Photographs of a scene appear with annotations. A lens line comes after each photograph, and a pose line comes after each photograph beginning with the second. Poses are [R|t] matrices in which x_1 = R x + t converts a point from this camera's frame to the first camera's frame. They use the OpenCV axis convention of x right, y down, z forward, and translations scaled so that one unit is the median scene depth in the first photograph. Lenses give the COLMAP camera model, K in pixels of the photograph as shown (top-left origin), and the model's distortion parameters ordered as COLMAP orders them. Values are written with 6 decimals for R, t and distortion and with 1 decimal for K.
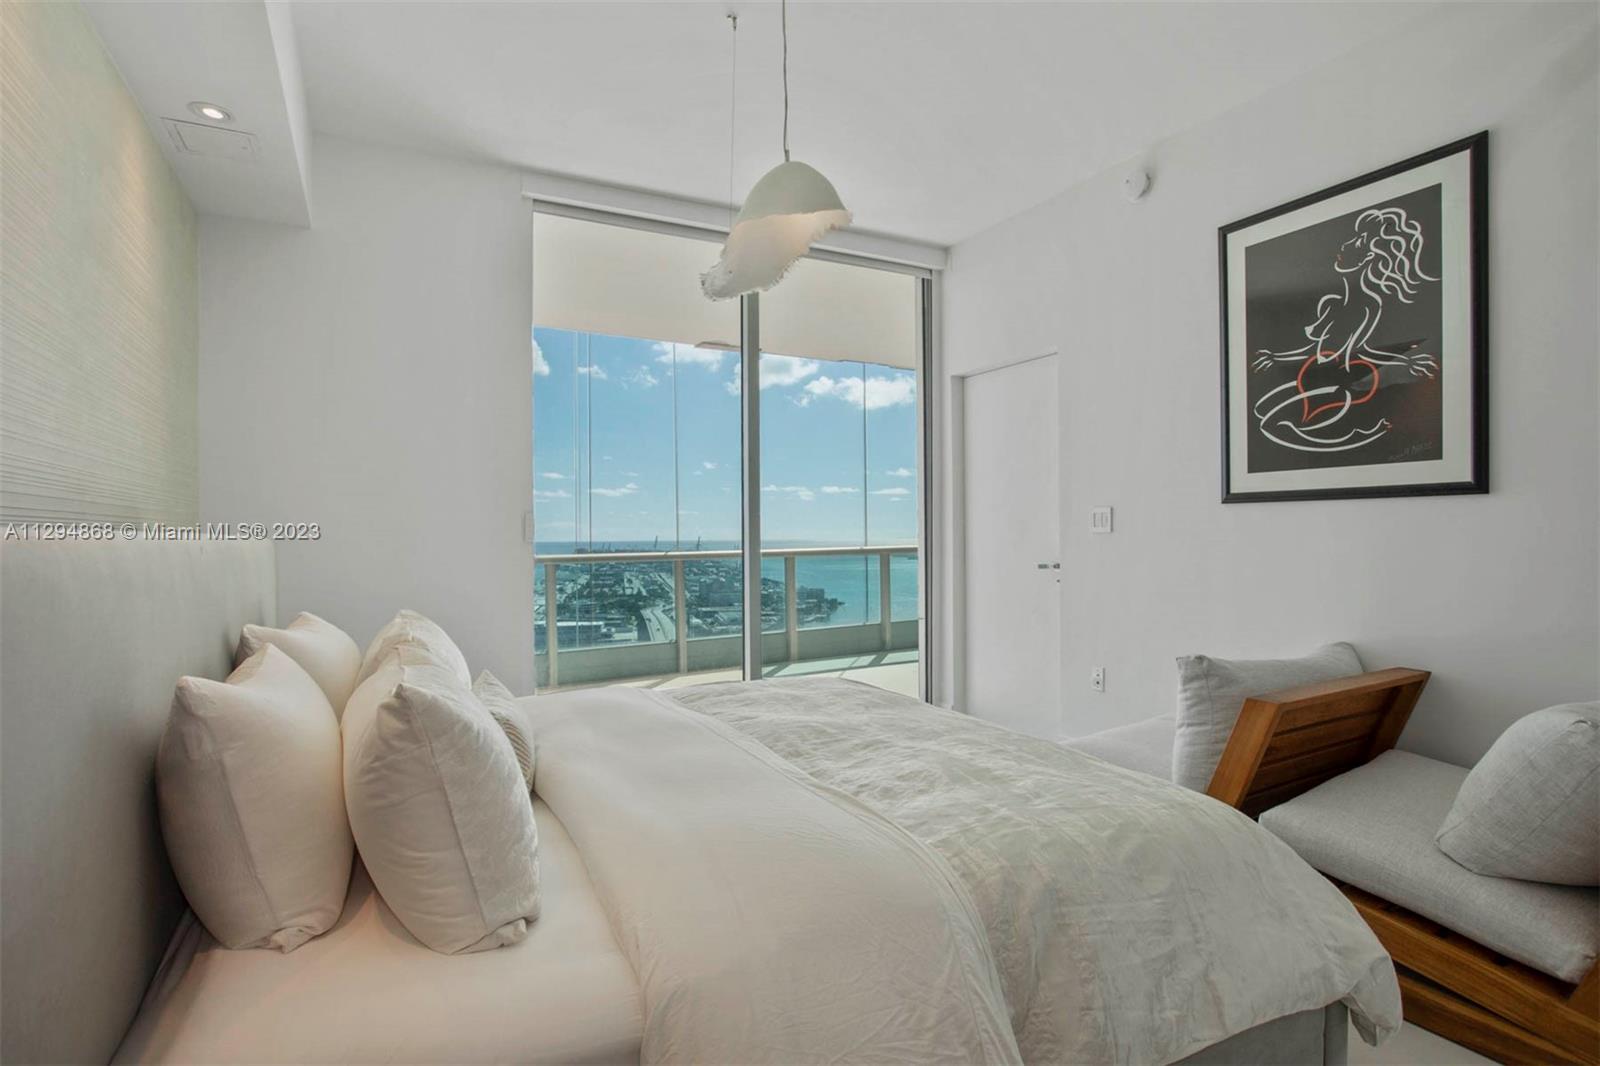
lens RADIAL K [[801.4, 0, 800.0], [0, 801.4, 533.0], [0, 0, 1]] dist [-0.003169, 0.000223]
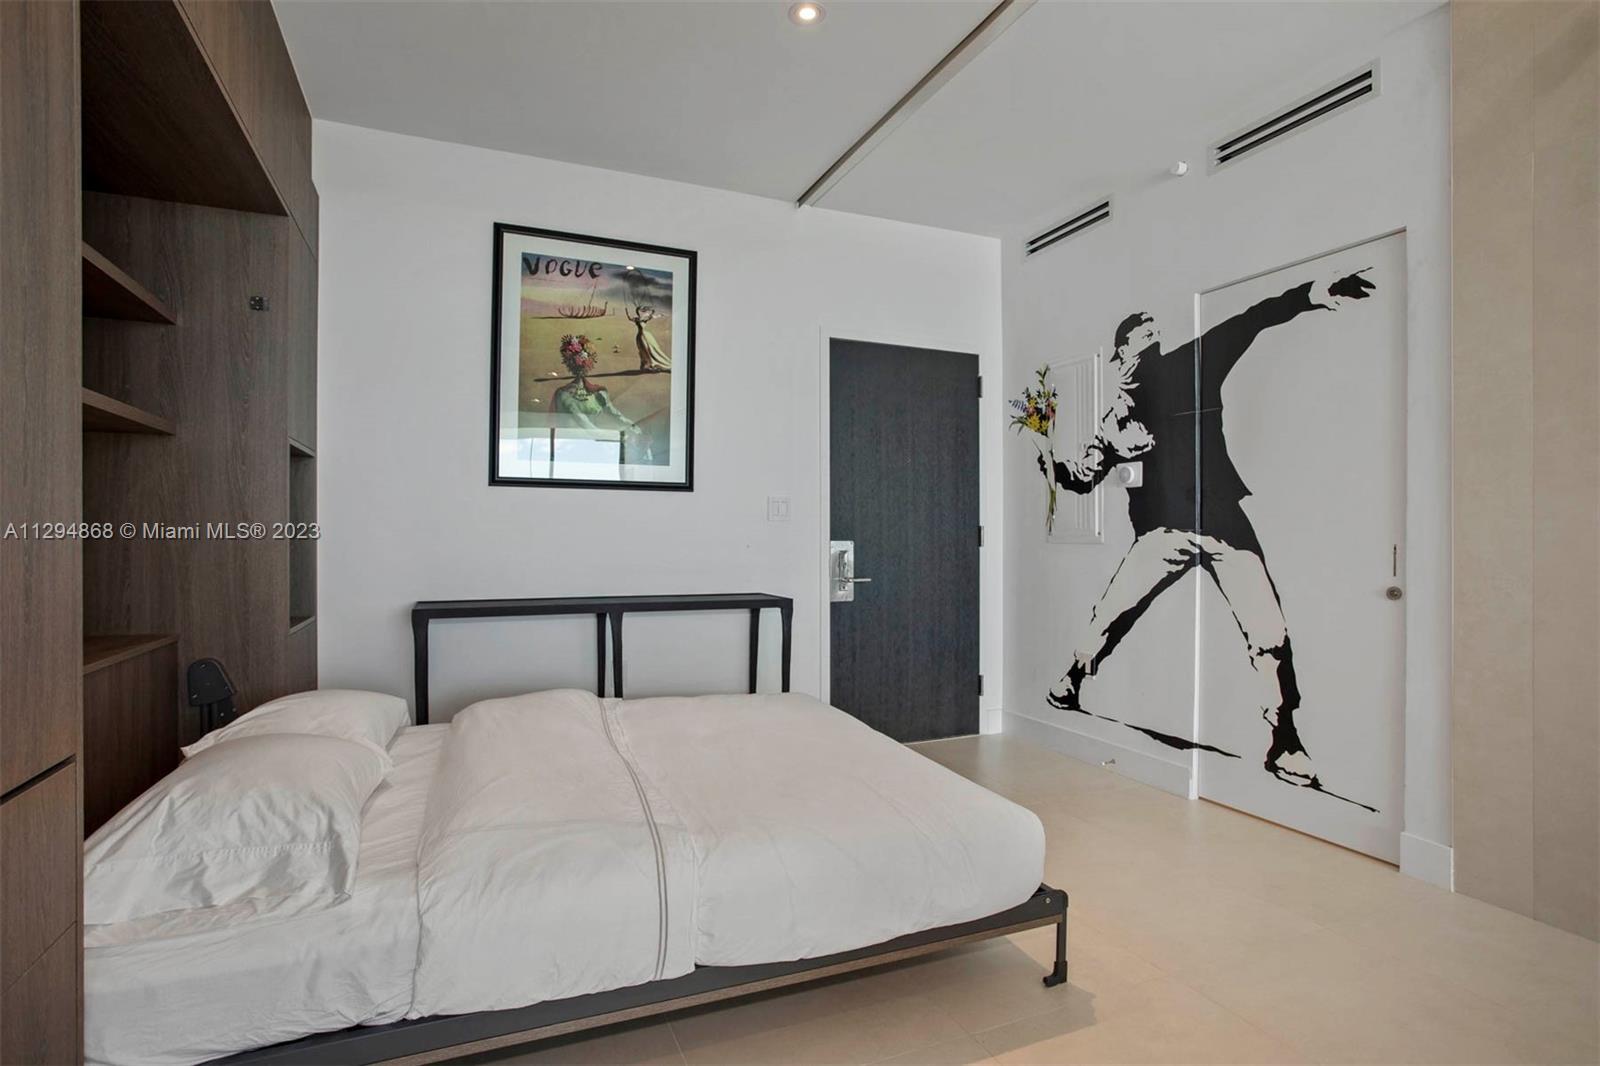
lens RADIAL K [[821.4, 0, 800.0], [0, 821.4, 533.0], [0, 0, 1]] dist [-0.033043, 0.001076]
pose [[0.088861, 0.006417, 0.996023, -0.518041], [-0.010915, 0.999925, -0.005468, 0.027590], [-0.995984, -0.010385, 0.088925, 0.521598]]
